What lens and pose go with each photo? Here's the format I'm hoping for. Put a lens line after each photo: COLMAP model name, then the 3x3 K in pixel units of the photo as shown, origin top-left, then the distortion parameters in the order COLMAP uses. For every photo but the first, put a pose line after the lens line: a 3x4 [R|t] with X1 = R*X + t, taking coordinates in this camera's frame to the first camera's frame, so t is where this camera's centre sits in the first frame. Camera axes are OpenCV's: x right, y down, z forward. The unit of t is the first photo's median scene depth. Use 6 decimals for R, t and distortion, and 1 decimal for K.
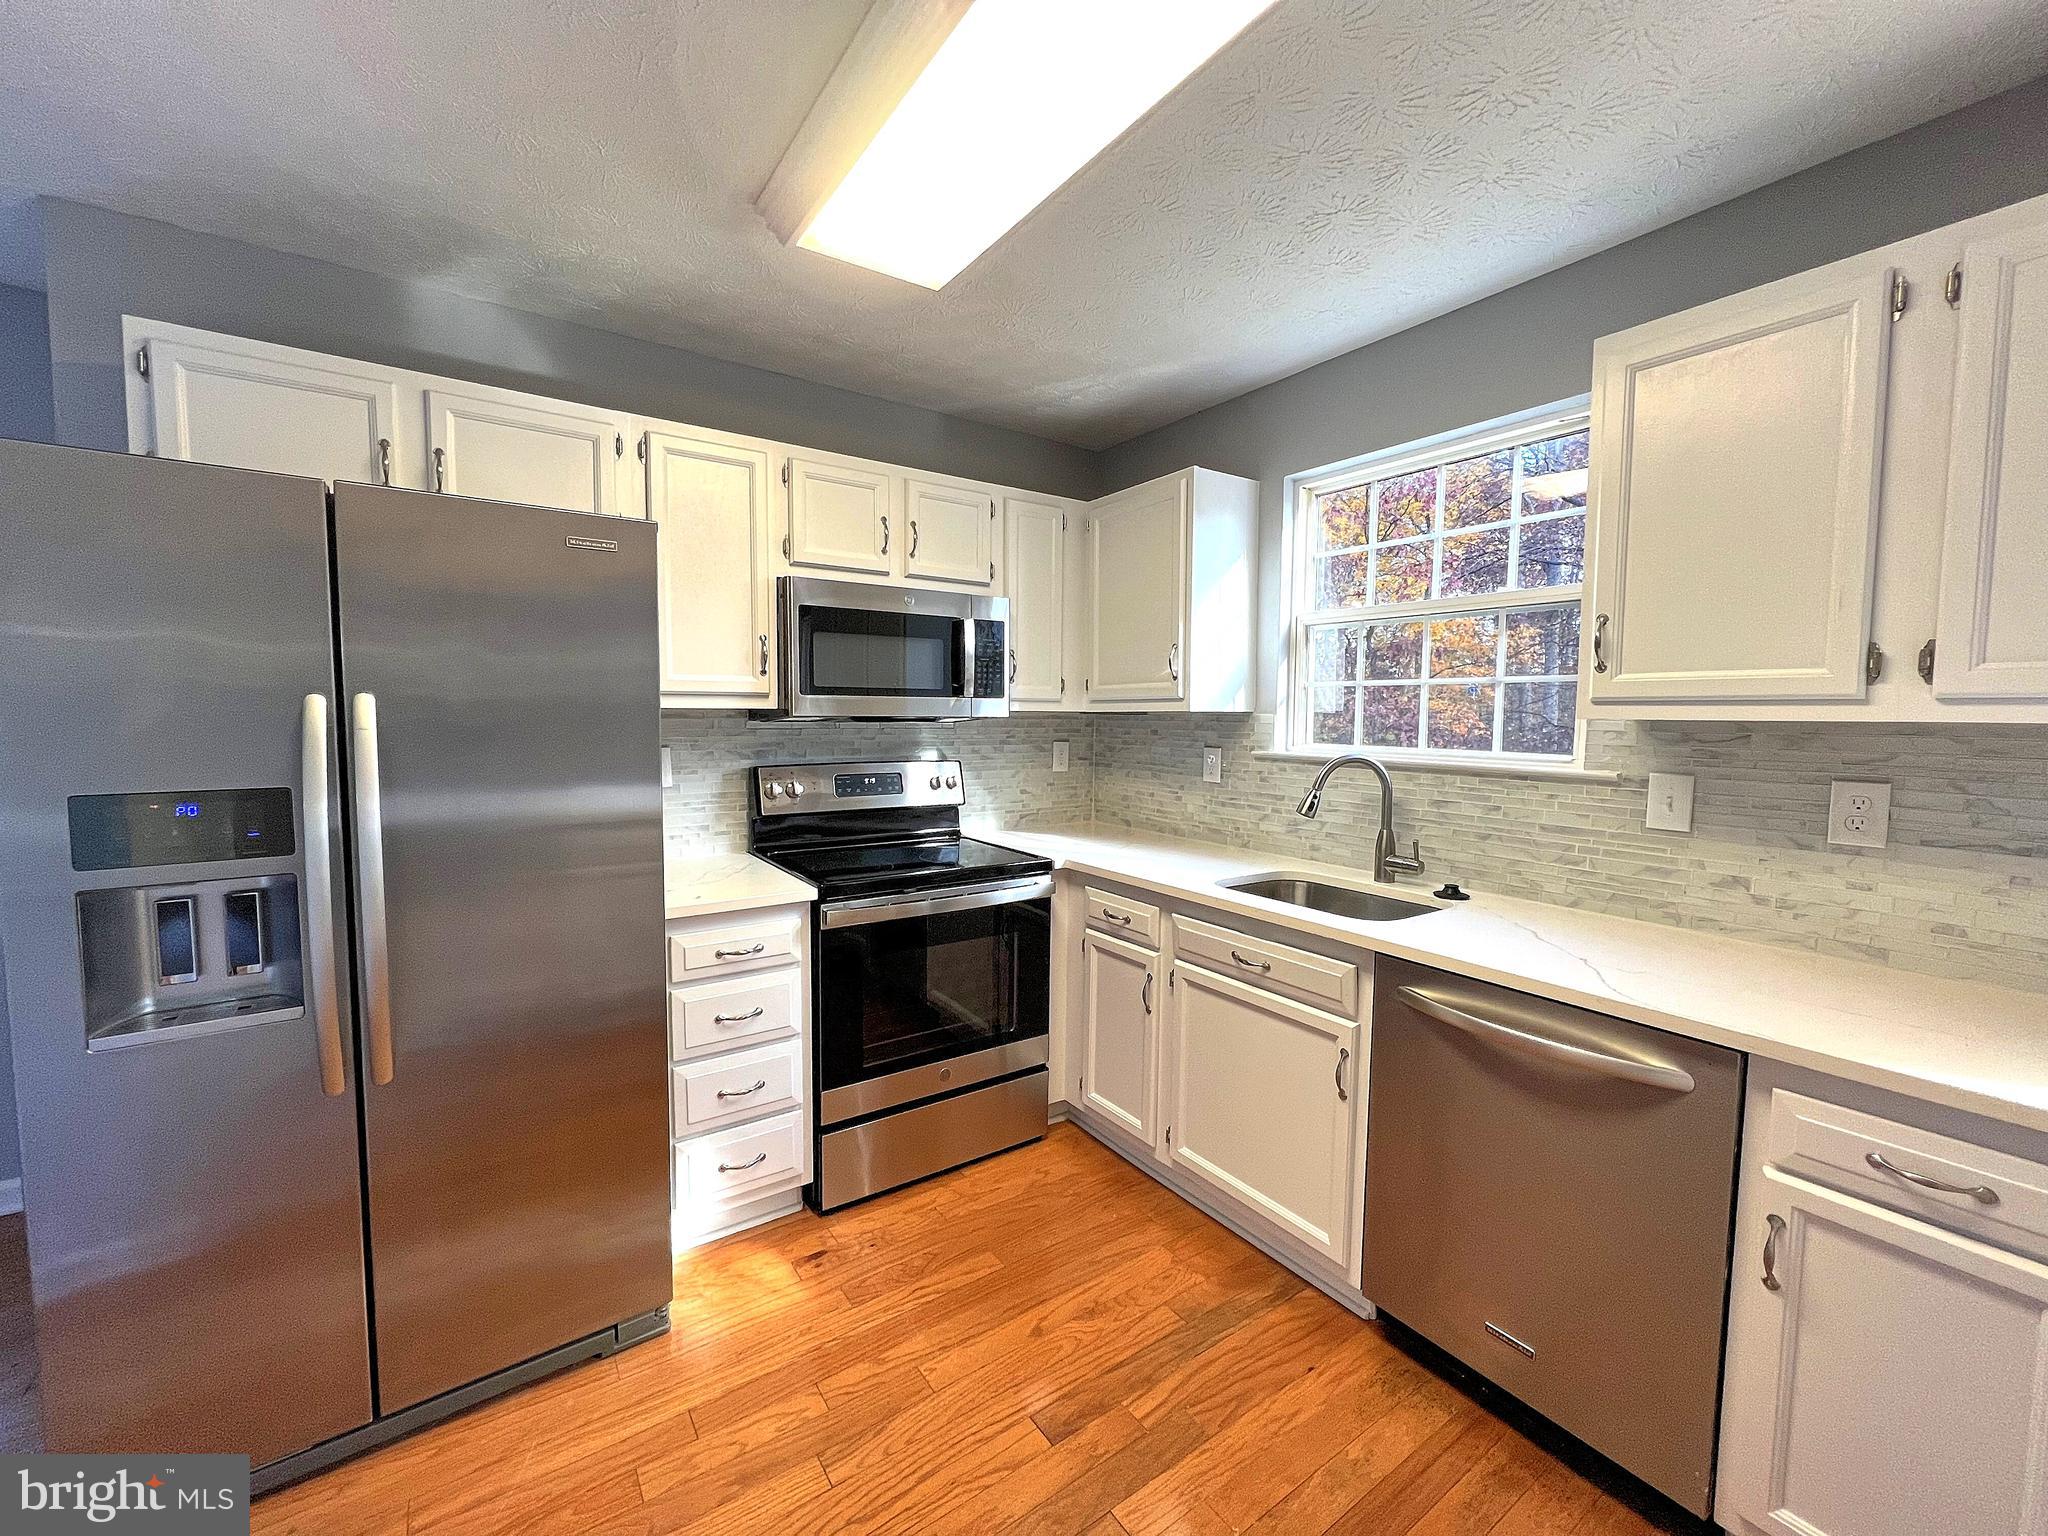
lens RADIAL K [[817.1, 0, 1023.2], [0, 817.1, 757.7], [0, 0, 1]] dist [-0.000267, -0.000119]
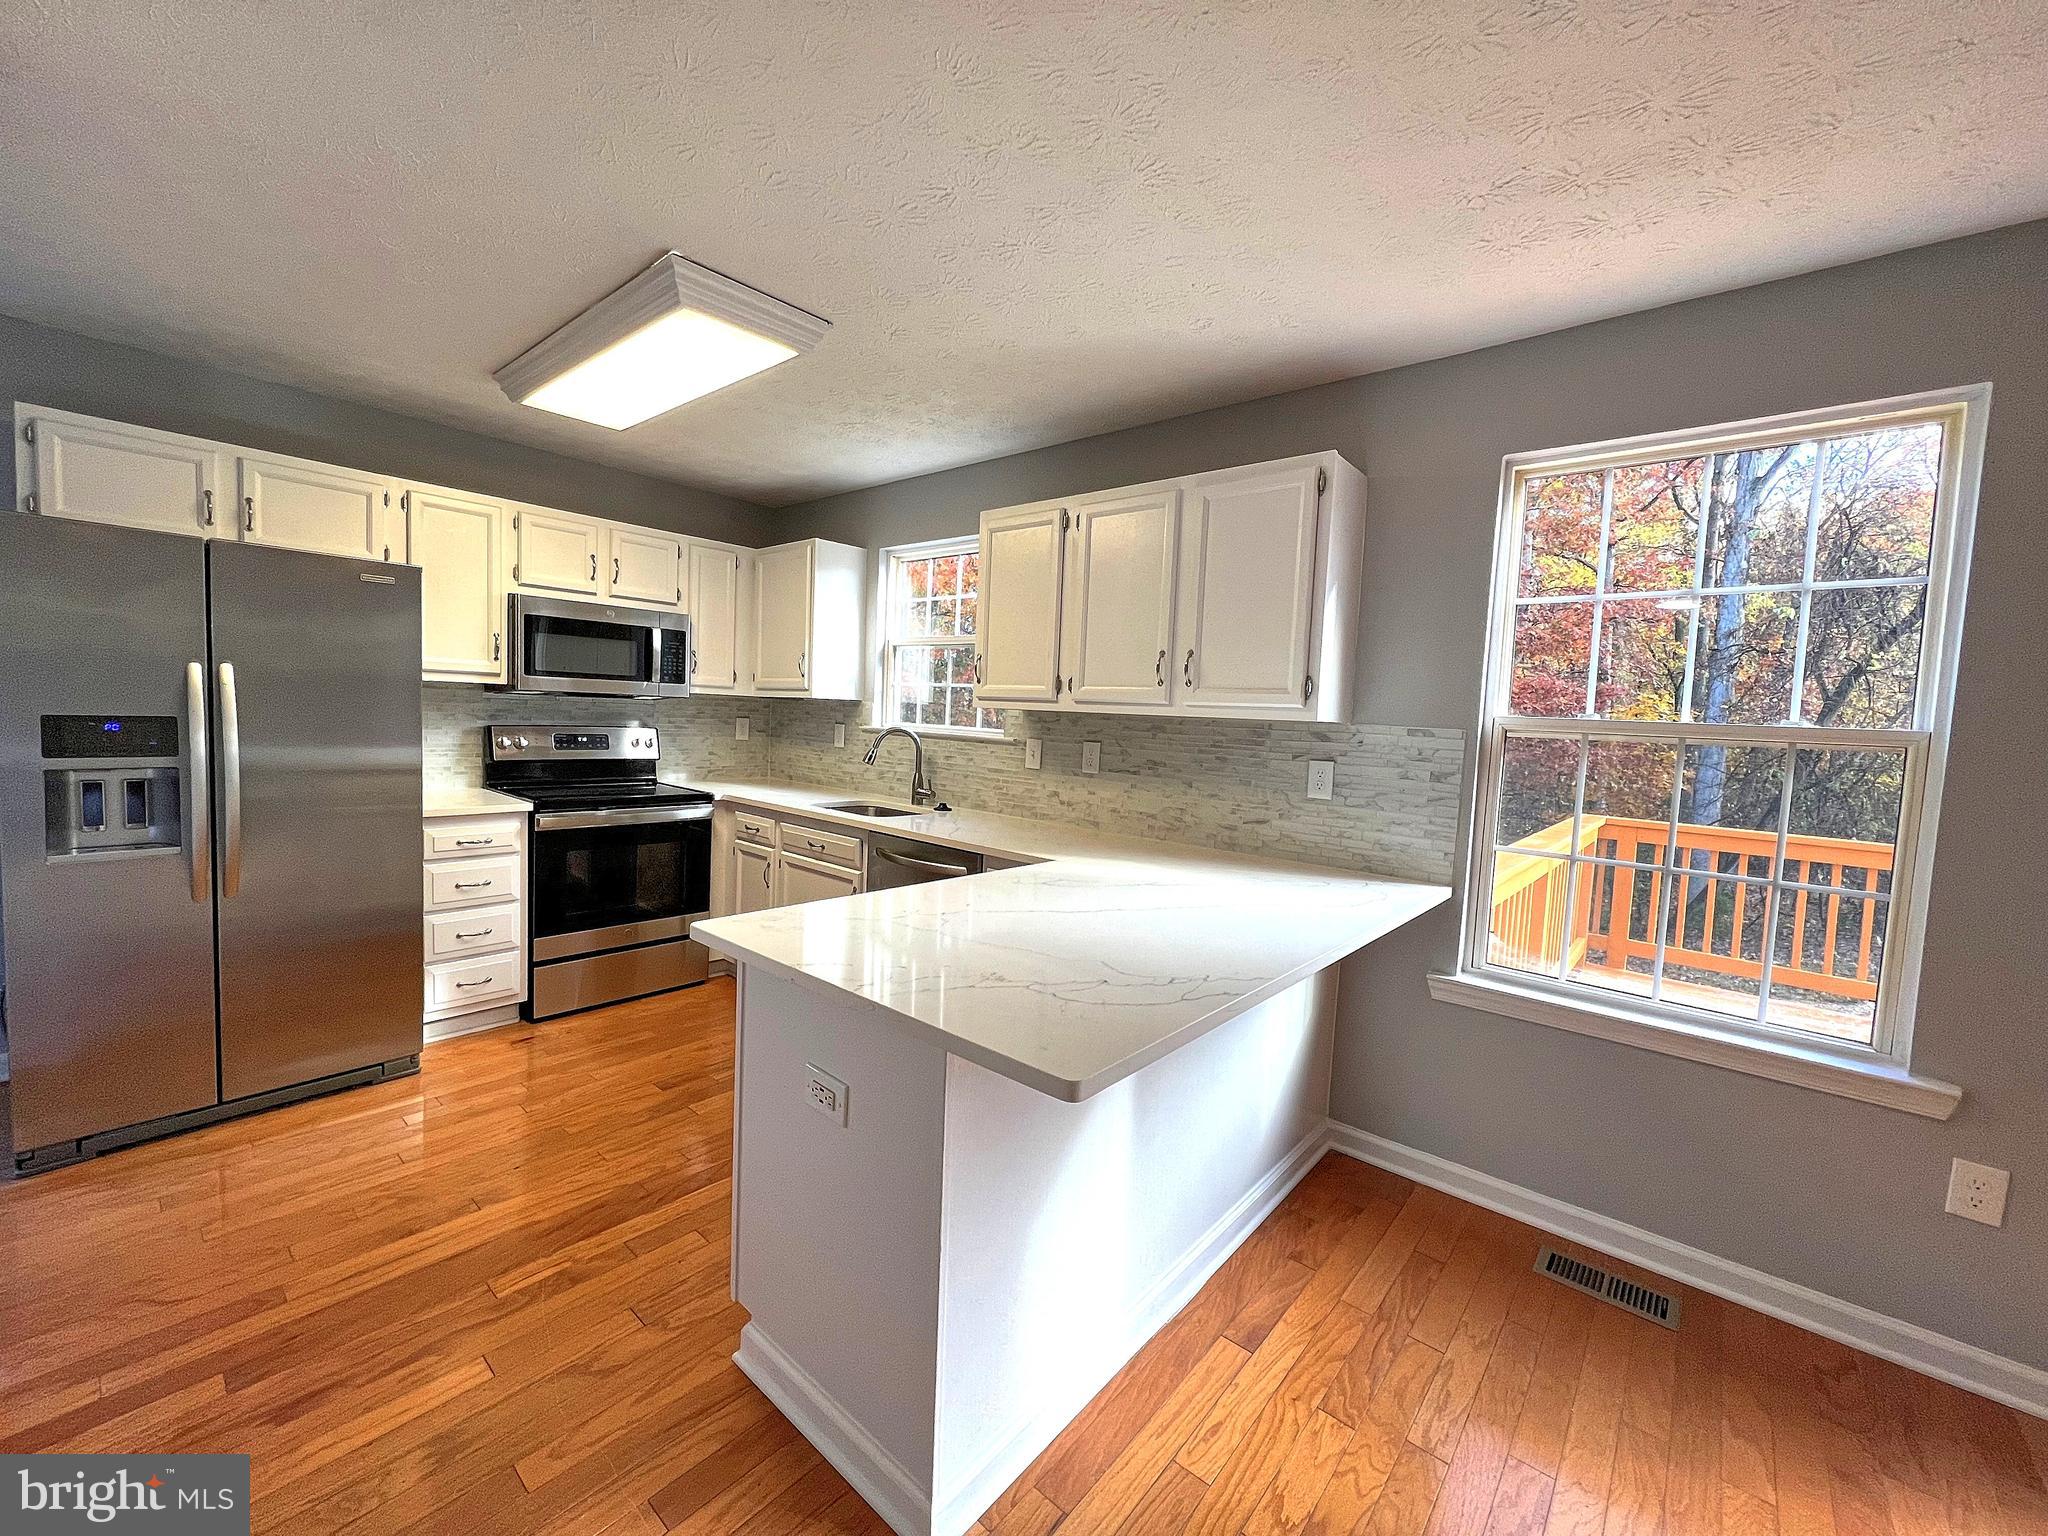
lens RADIAL K [[817.1, 0, 1020.1], [0, 817.1, 761.0], [0, 0, 1]] dist [-0.000267, -0.000119]
pose [[0.968356, 0.020081, 0.248763, 0.247081], [-0.023037, 0.999694, 0.008979, 0.046883], [-0.248507, -0.014426, 0.968523, -0.700209]]
